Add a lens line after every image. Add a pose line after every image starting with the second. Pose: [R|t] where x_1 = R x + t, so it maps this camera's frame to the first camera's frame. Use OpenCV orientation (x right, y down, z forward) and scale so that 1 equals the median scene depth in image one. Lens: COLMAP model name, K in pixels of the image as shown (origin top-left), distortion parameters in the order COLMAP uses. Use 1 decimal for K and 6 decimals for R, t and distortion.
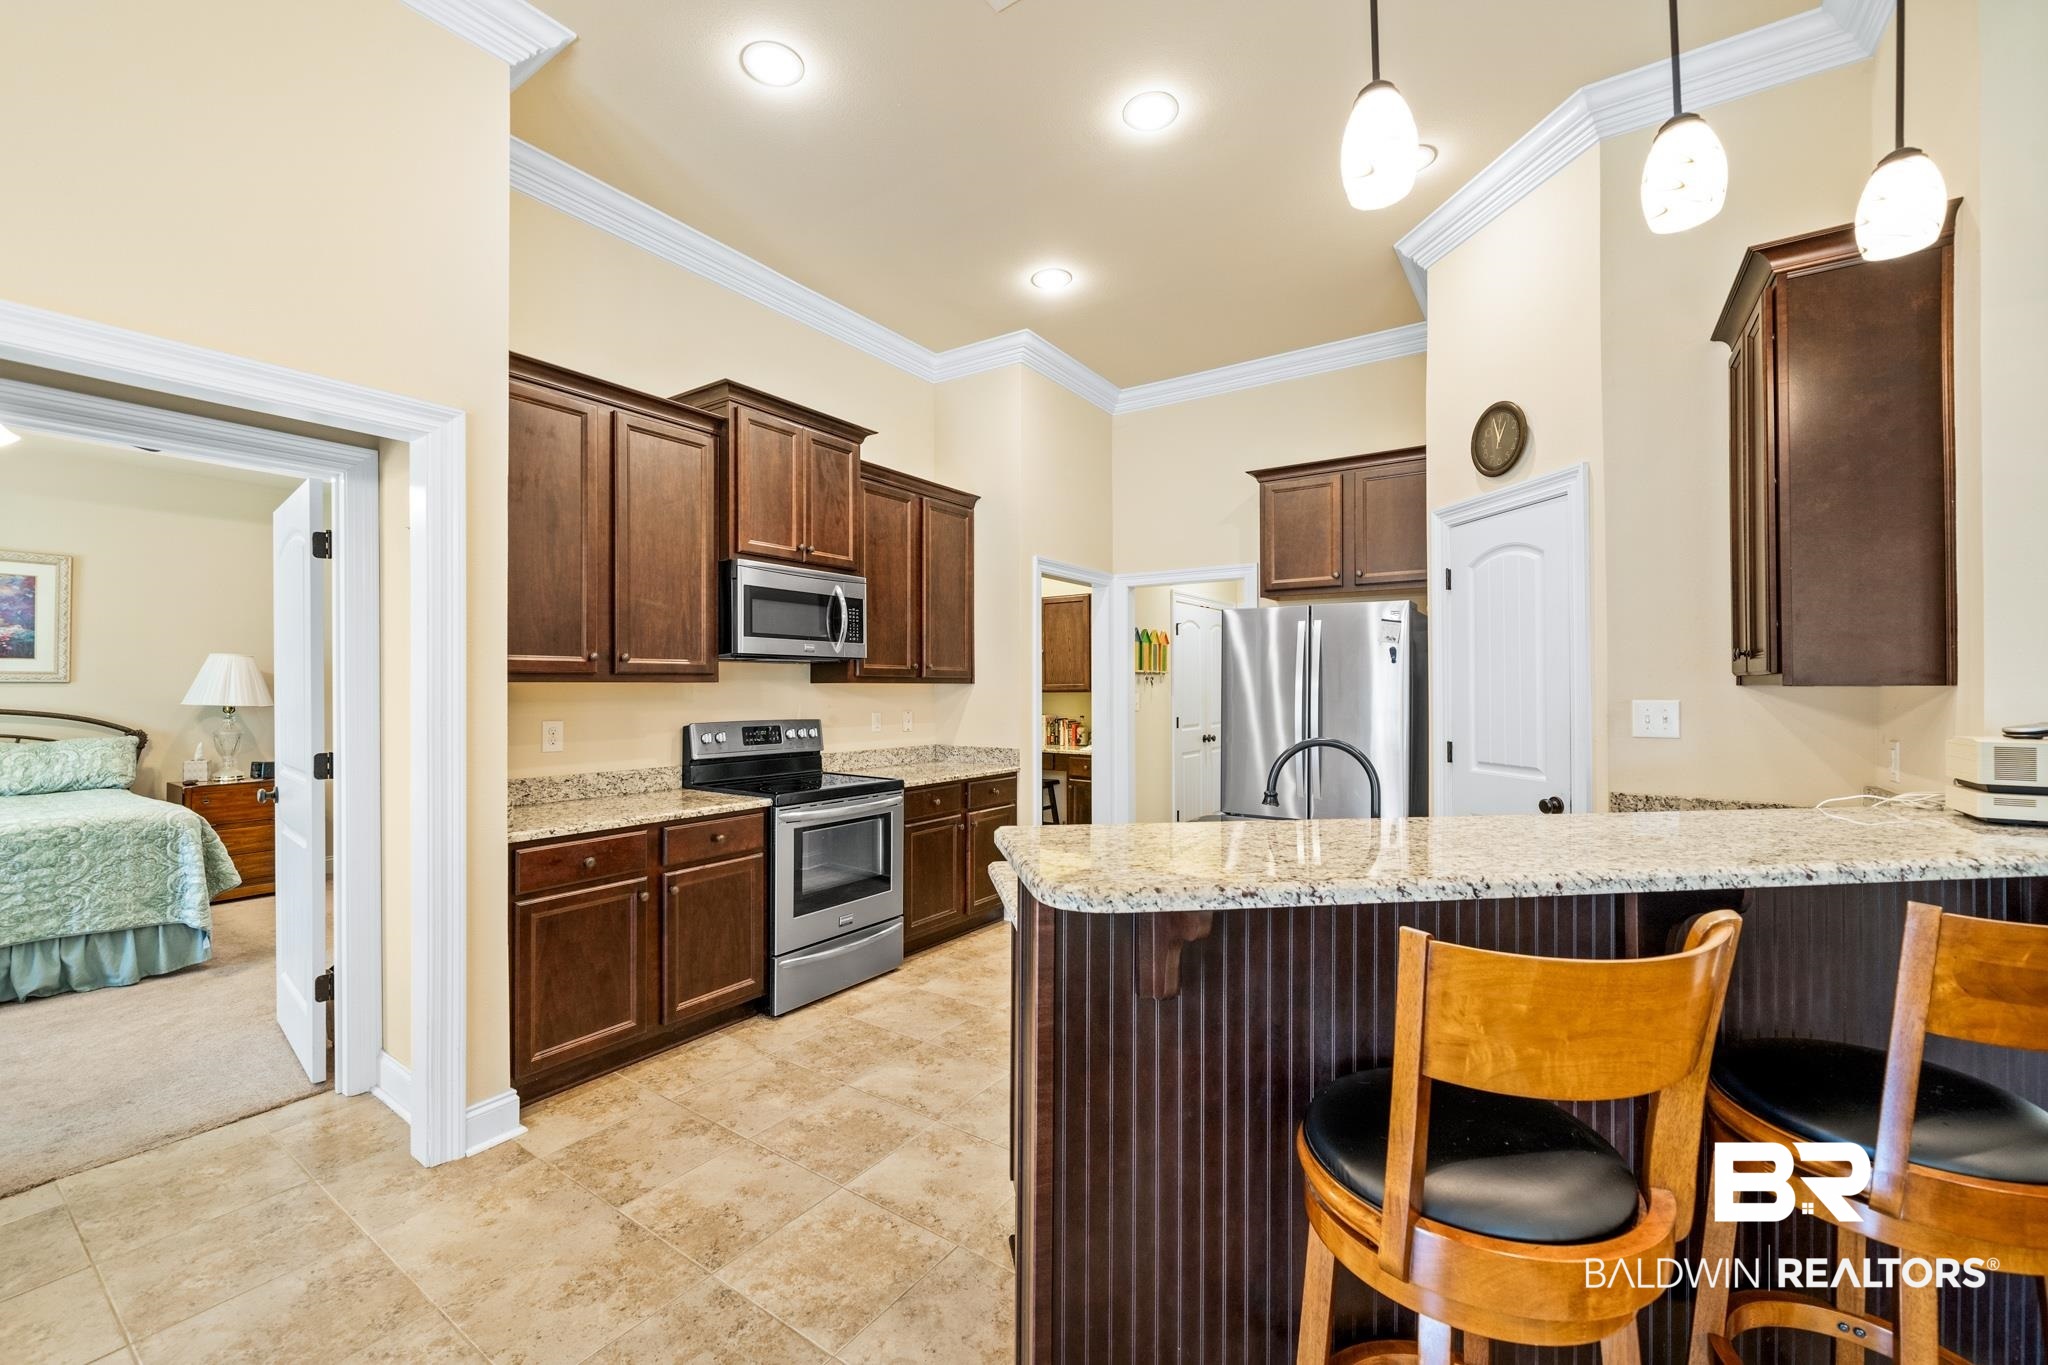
lens RADIAL K [[817.4, 0, 1028.6], [0, 817.4, 682.7], [0, 0, 1]] dist [-0.001225, -0.000486]
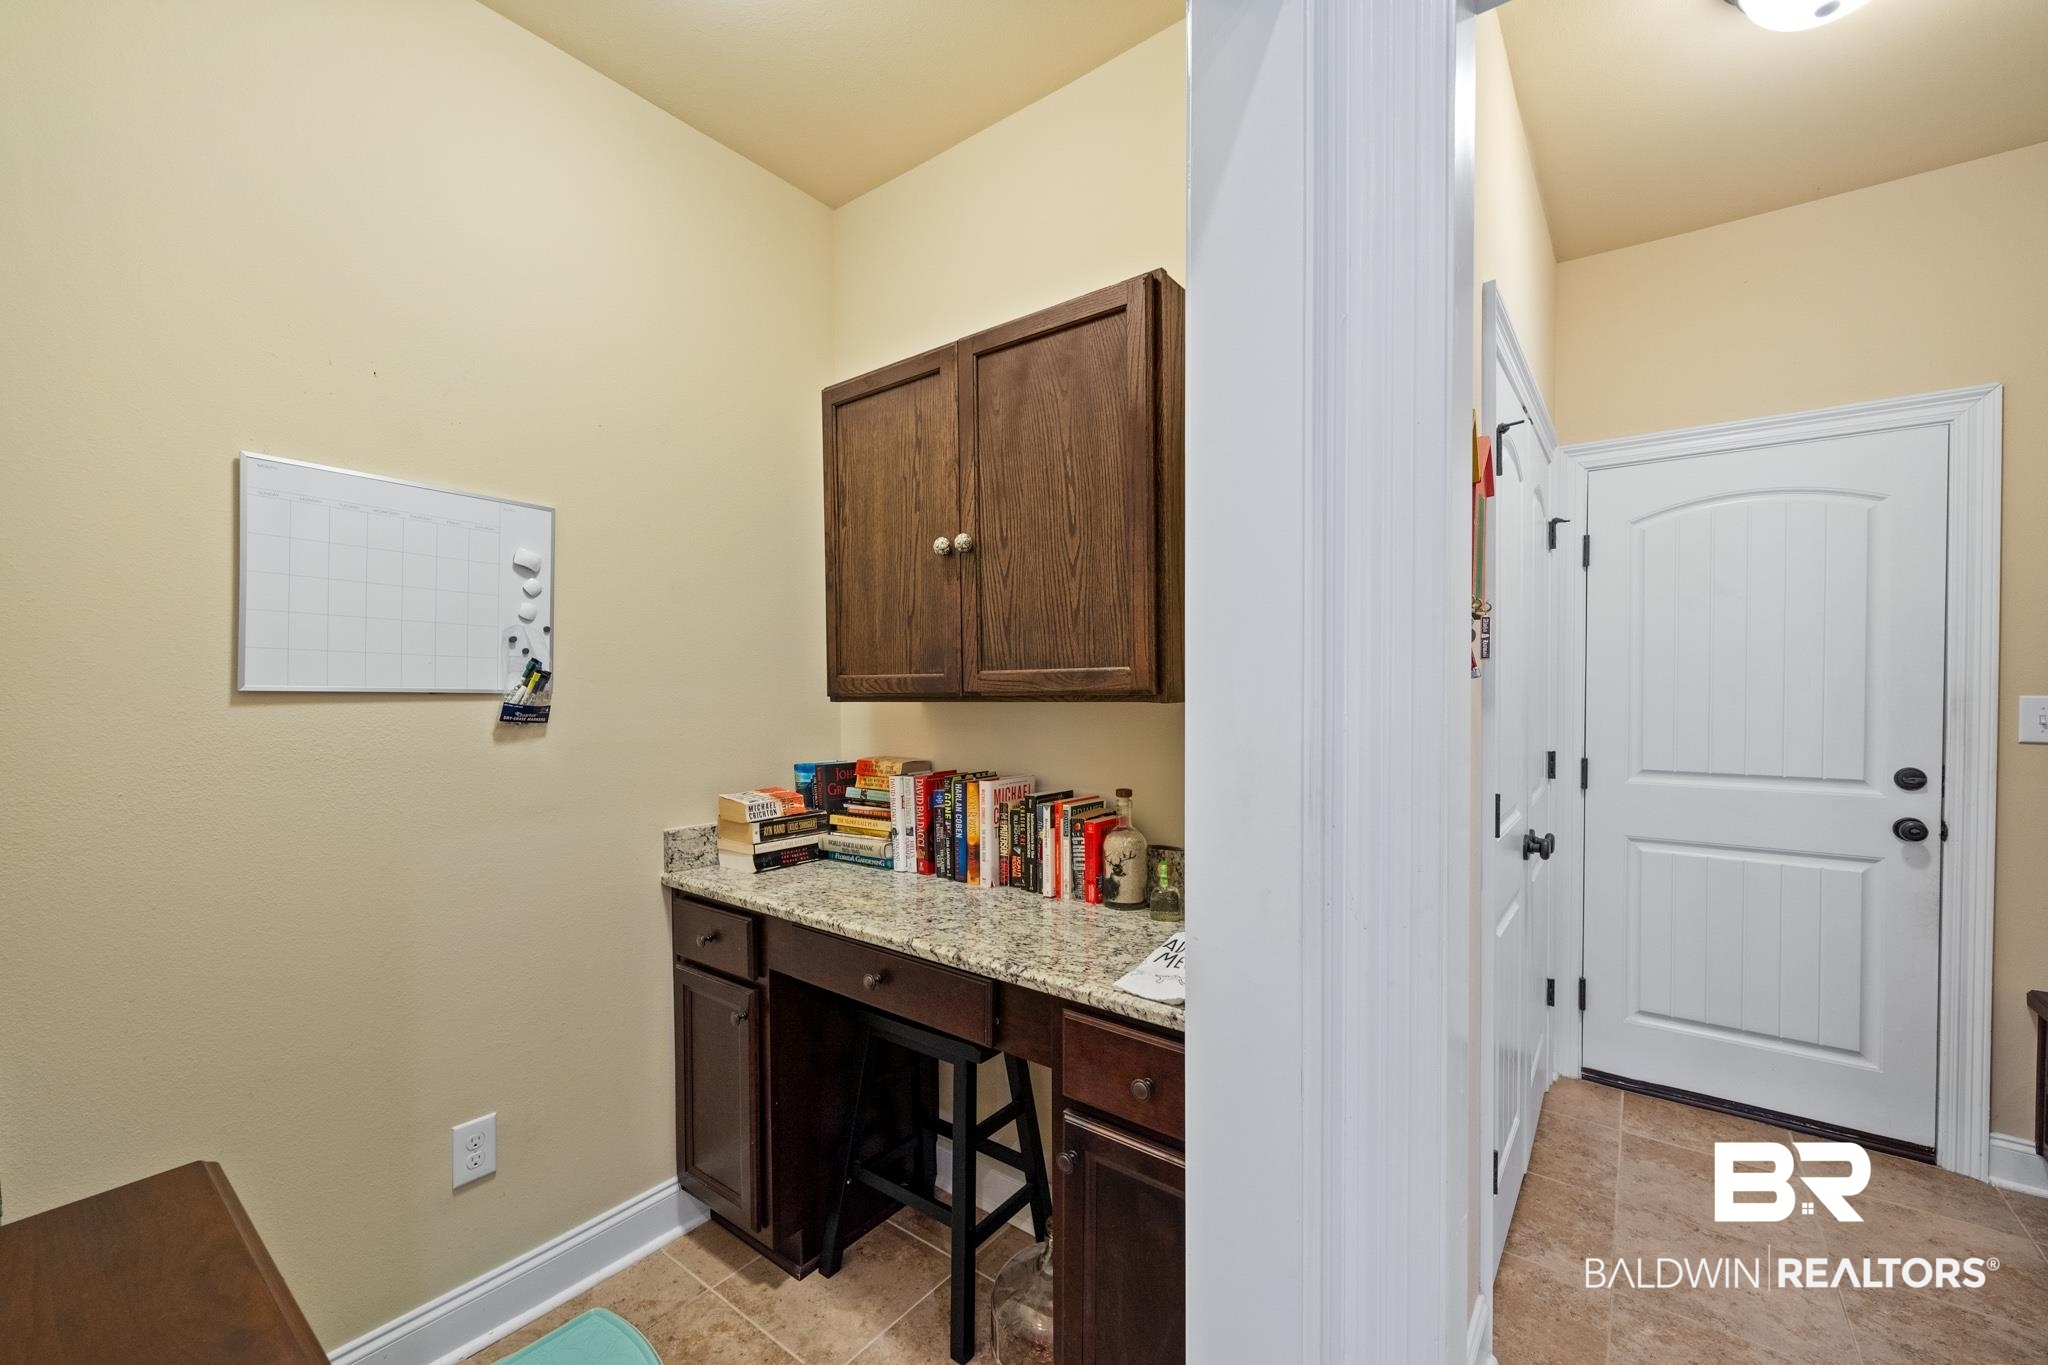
lens RADIAL K [[817.4, 0, 1019.8], [0, 817.4, 698.8], [0, 0, 1]] dist [-0.001225, -0.000486]
pose [[0.998722, -0.005890, -0.050194, 0.086089], [0.006902, 0.999776, 0.020025, 0.011435], [0.050065, -0.020345, 0.998539, 1.398342]]
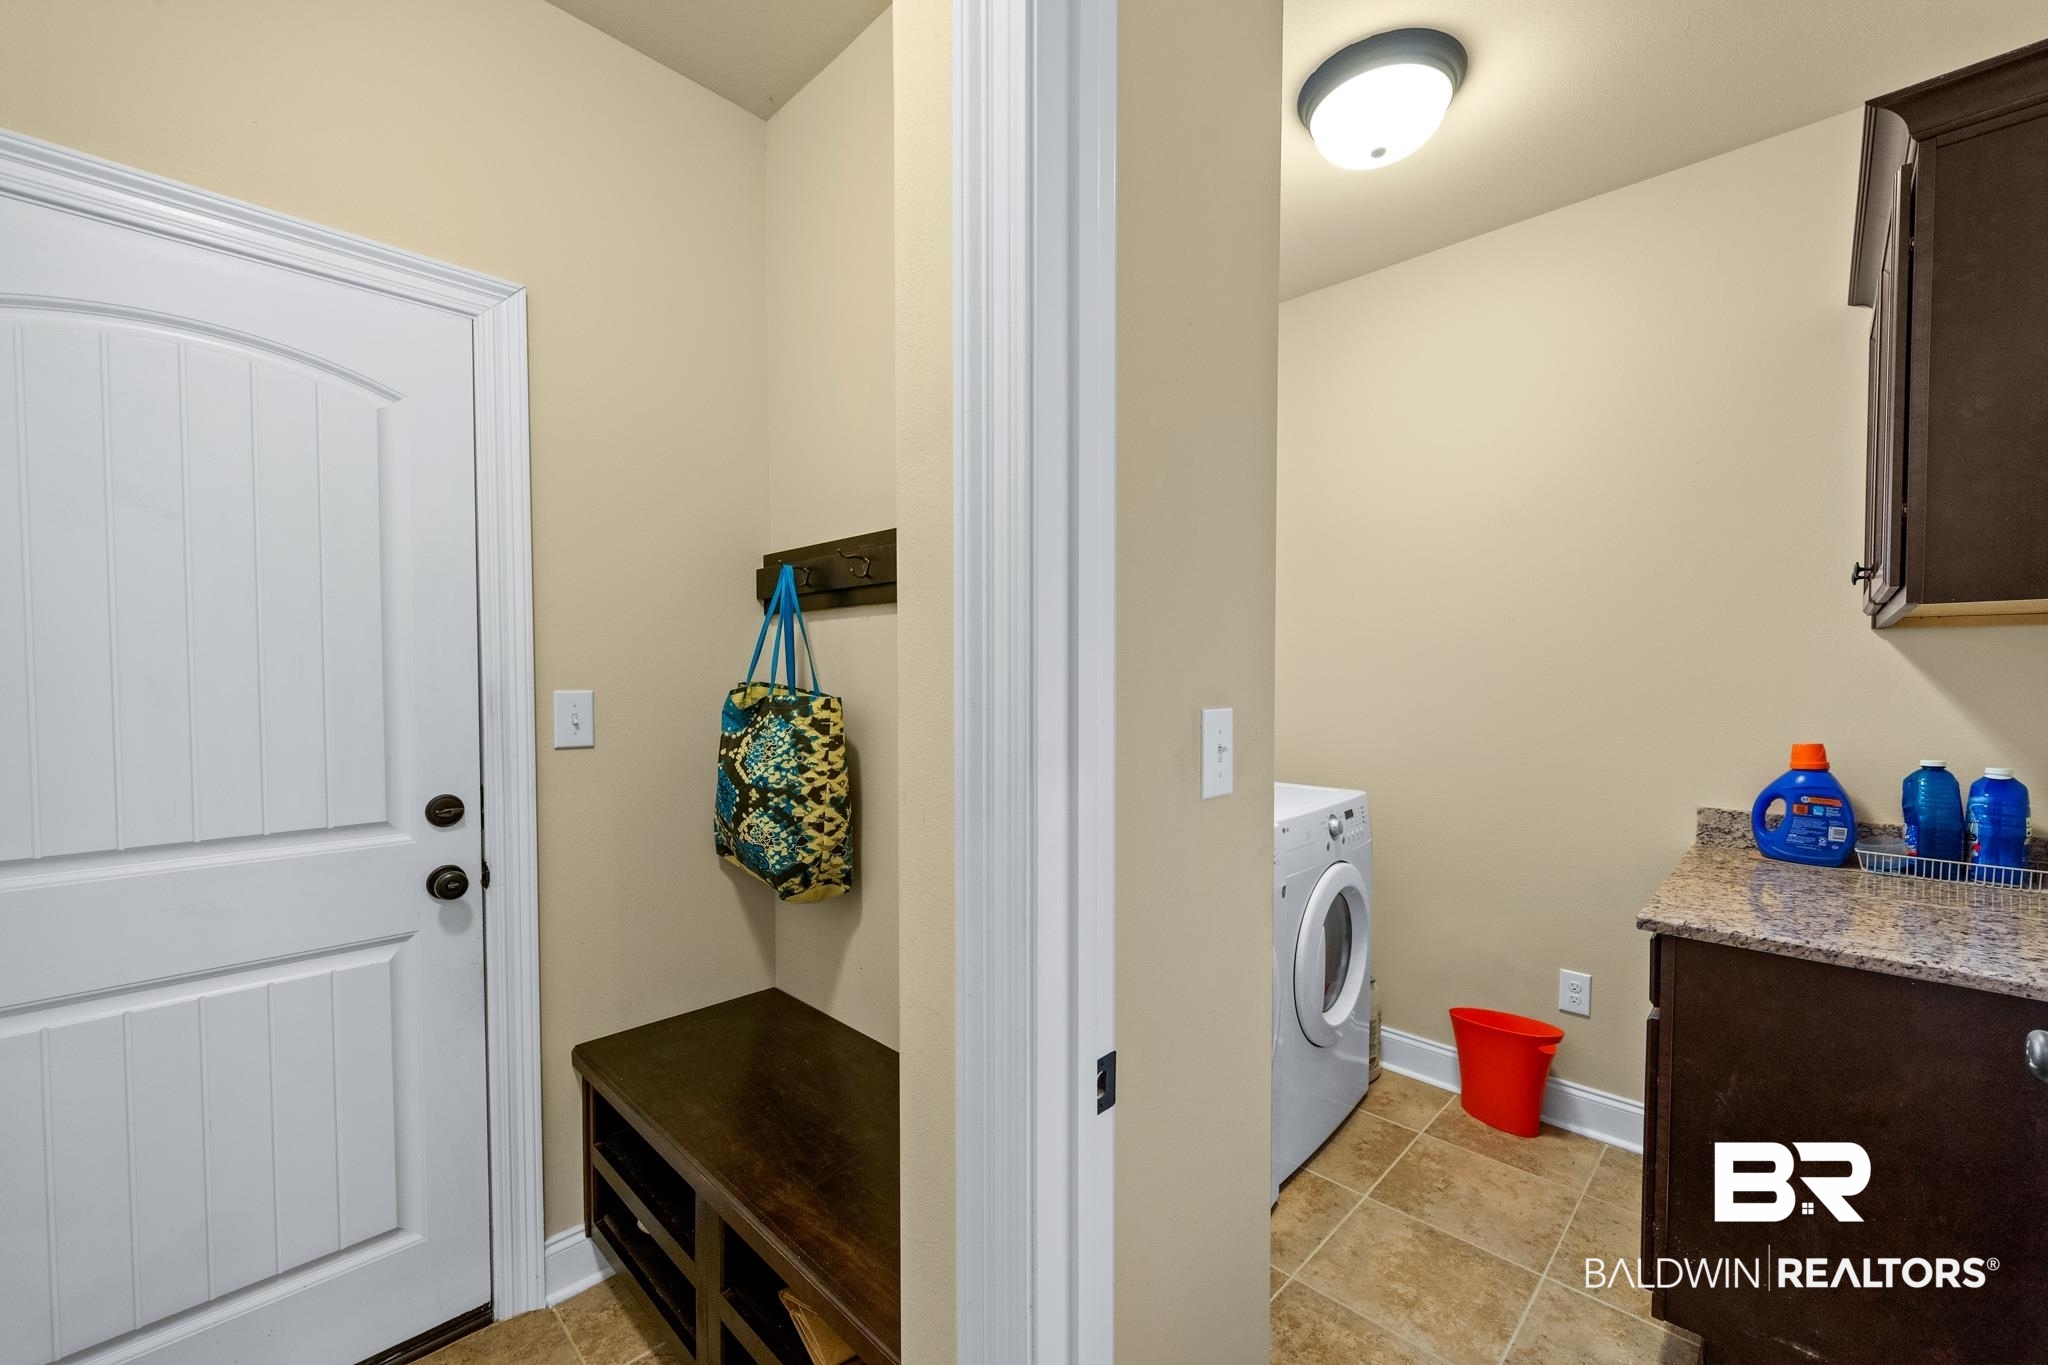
lens RADIAL K [[817.4, 0, 1022.9], [0, 817.4, 692.7], [0, 0, 1]] dist [-0.001225, -0.000486]
pose [[0.192818, -0.033931, 0.980648, 0.386700], [-0.002284, 0.999384, 0.035028, 0.010188], [-0.981232, -0.008994, 0.192622, 1.684629]]
